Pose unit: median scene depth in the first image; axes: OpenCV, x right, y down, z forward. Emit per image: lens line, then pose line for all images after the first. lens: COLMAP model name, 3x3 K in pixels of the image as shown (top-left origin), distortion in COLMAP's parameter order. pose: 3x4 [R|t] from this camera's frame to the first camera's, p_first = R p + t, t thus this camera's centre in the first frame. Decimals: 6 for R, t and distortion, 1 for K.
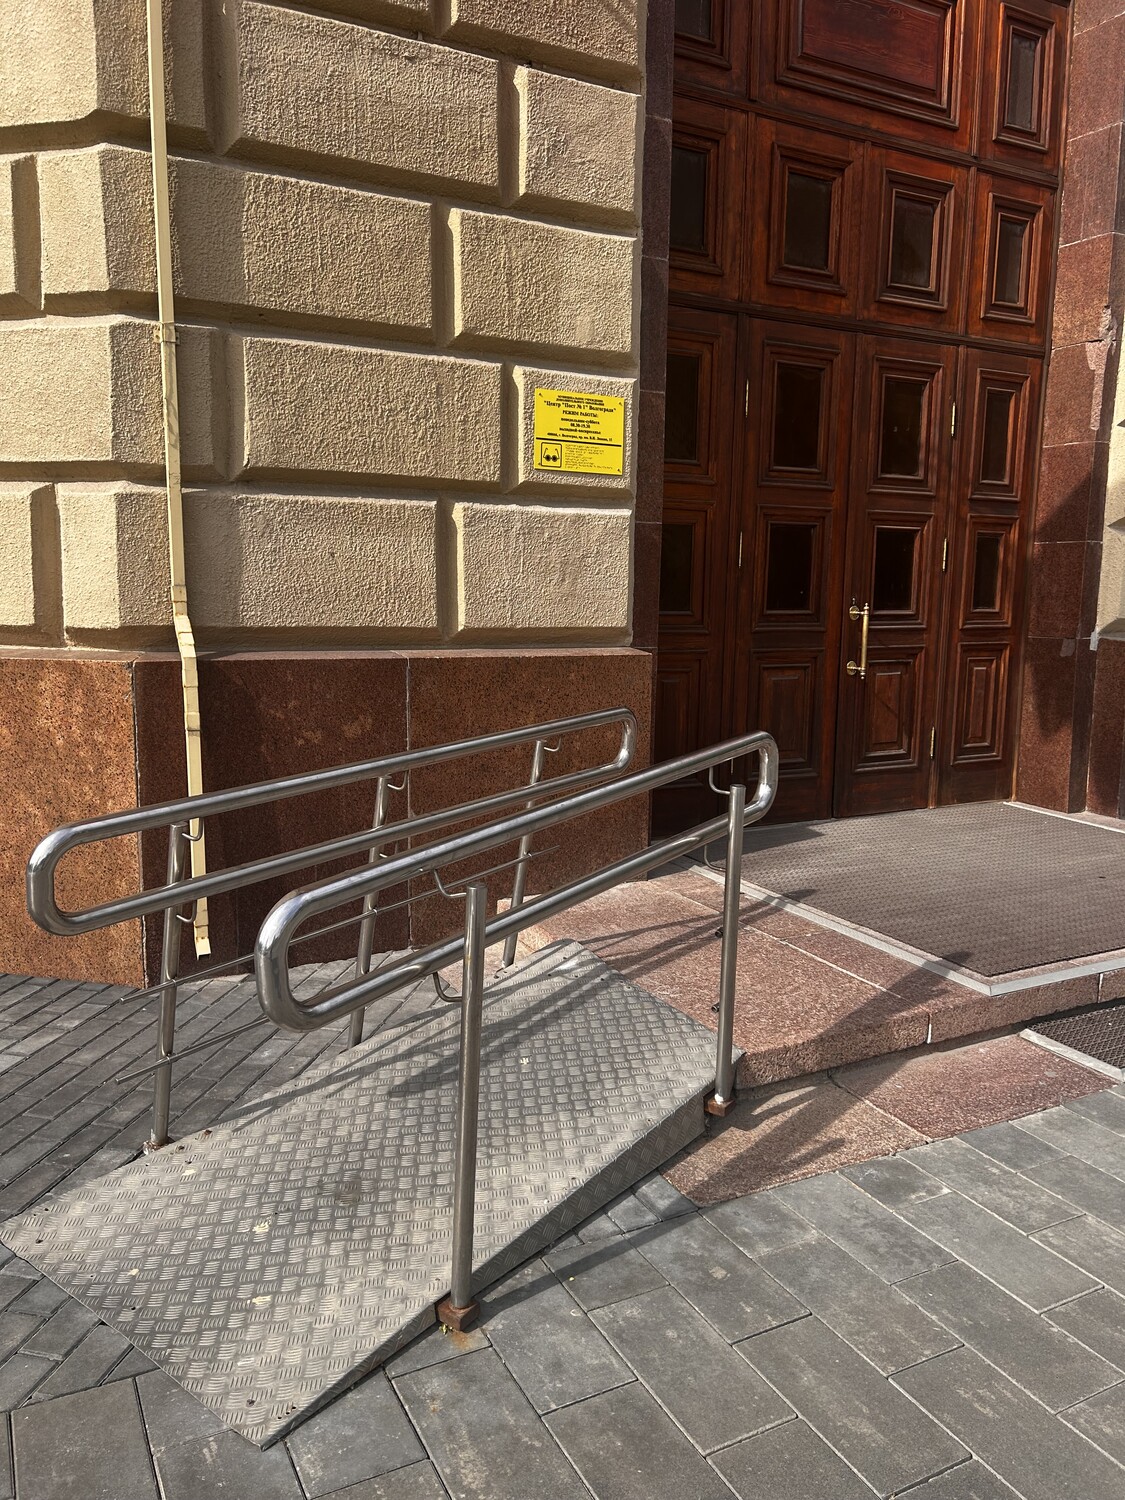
lens RADIAL K [[1133.6, 0, 559.3], [0, 1133.6, 755.9], [0, 0, 1]] dist [0.063952, -0.066460]
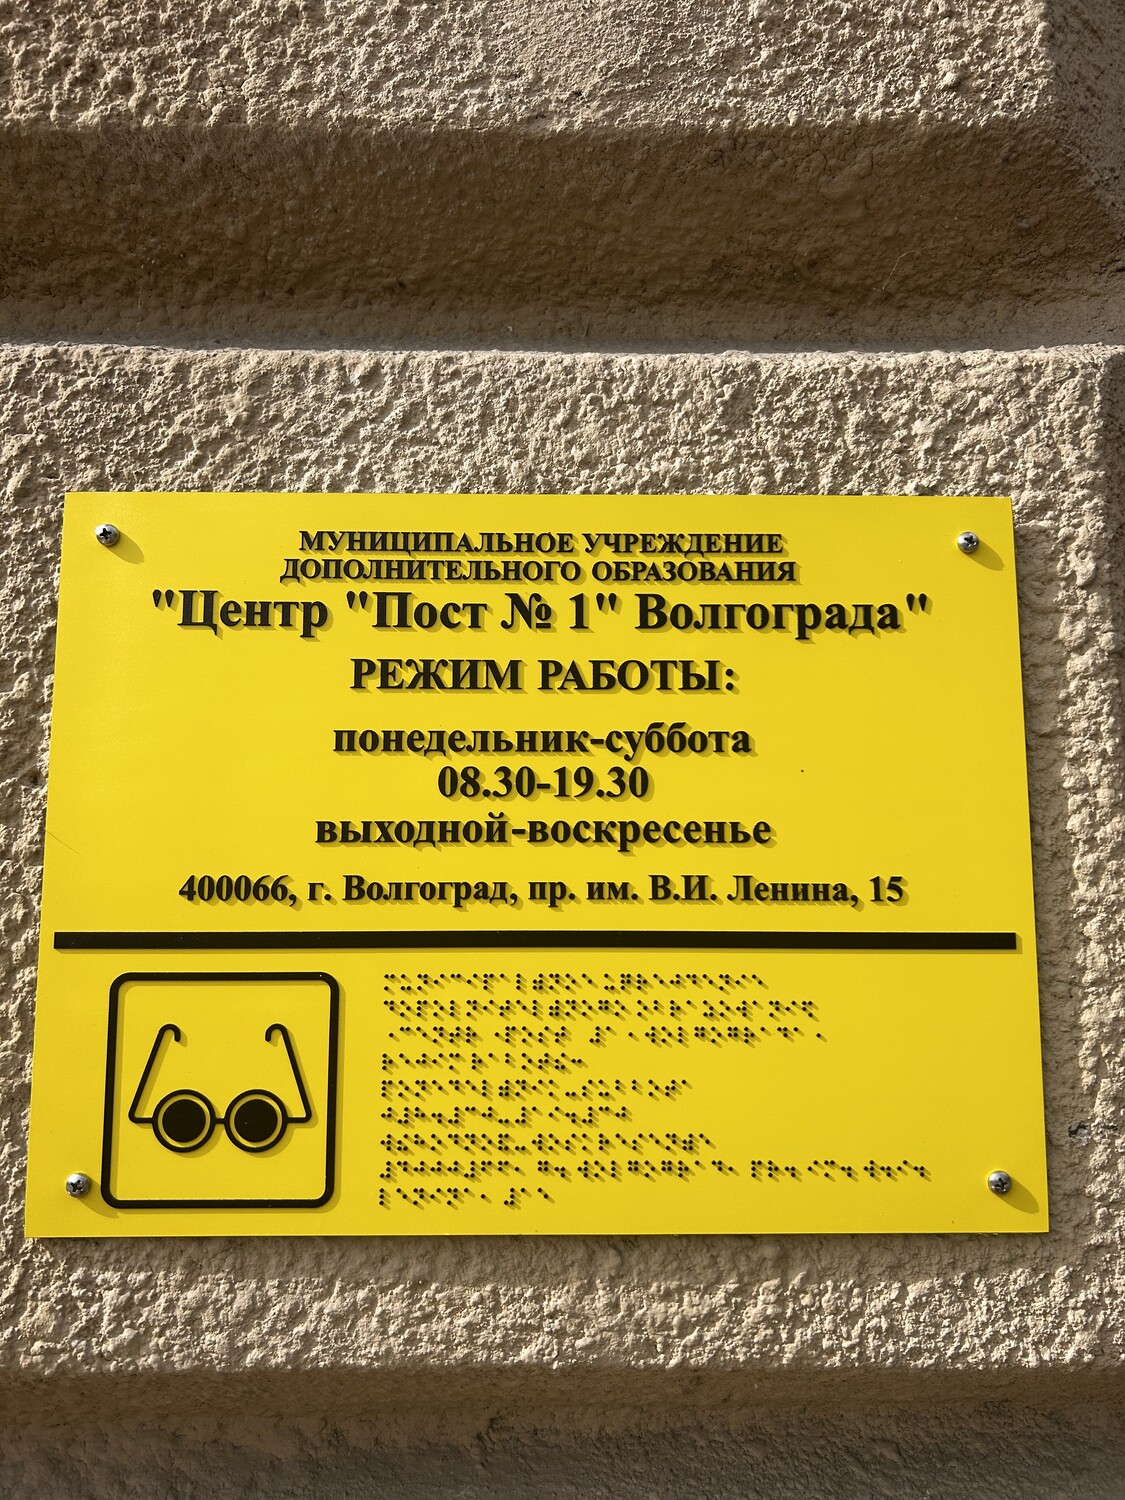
lens RADIAL K [[1133.6, 0, 561.7], [0, 1133.6, 749.7], [0, 0, 1]] dist [0.063952, -0.066460]
pose [[0.896744, -0.070033, -0.436972, 0.074818], [-0.047027, 0.966729, -0.251443, -0.306092], [0.440043, 0.246029, 0.863615, 1.044296]]
